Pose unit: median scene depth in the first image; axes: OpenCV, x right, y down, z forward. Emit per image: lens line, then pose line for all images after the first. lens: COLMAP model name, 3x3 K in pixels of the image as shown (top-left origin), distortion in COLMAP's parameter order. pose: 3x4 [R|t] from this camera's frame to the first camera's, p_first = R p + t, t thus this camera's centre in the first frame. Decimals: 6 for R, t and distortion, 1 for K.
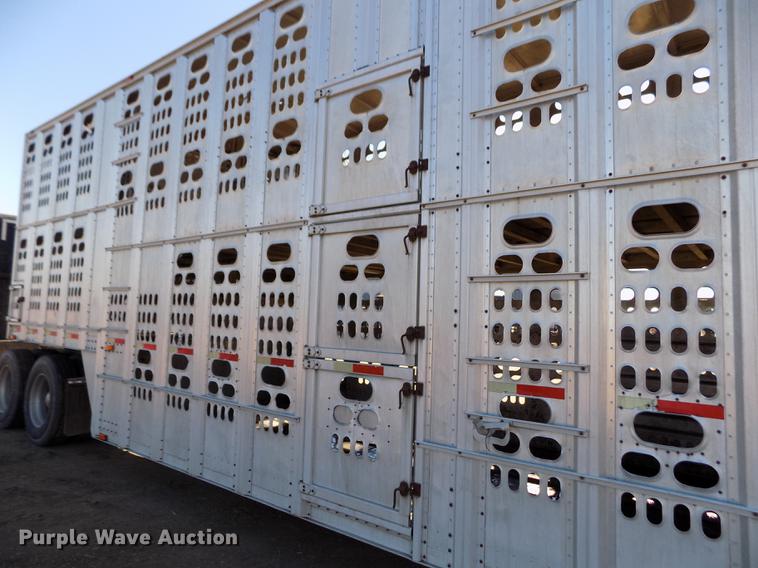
lens RADIAL K [[556.2, 0, 407.8], [0, 556.2, 264.9], [0, 0, 1]] dist [-0.057270, 0.049804]
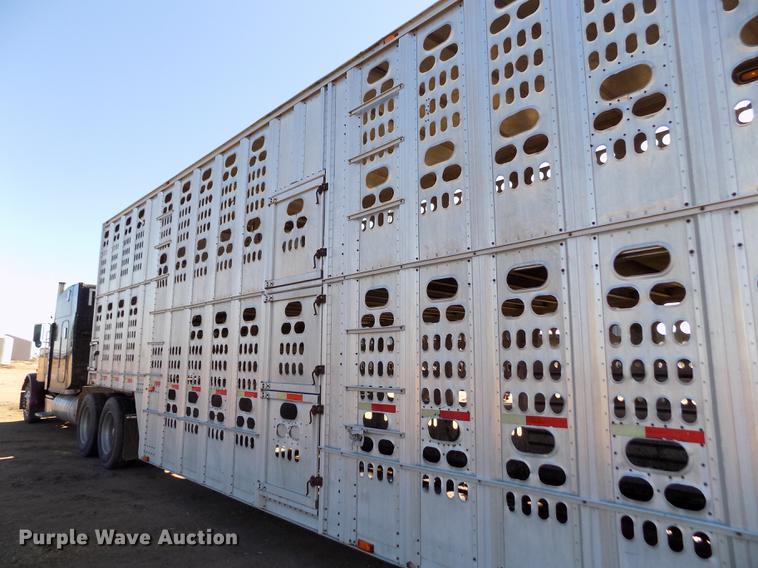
lens RADIAL K [[512.0, 0, 393.6], [0, 512.0, 267.0], [0, 0, 1]] dist [-0.049610, 0.030604]
pose [[0.992178, -0.051947, -0.113505, 0.162353], [0.042320, 0.995427, -0.085644, -0.009067], [0.117435, 0.080171, 0.989839, -0.133145]]
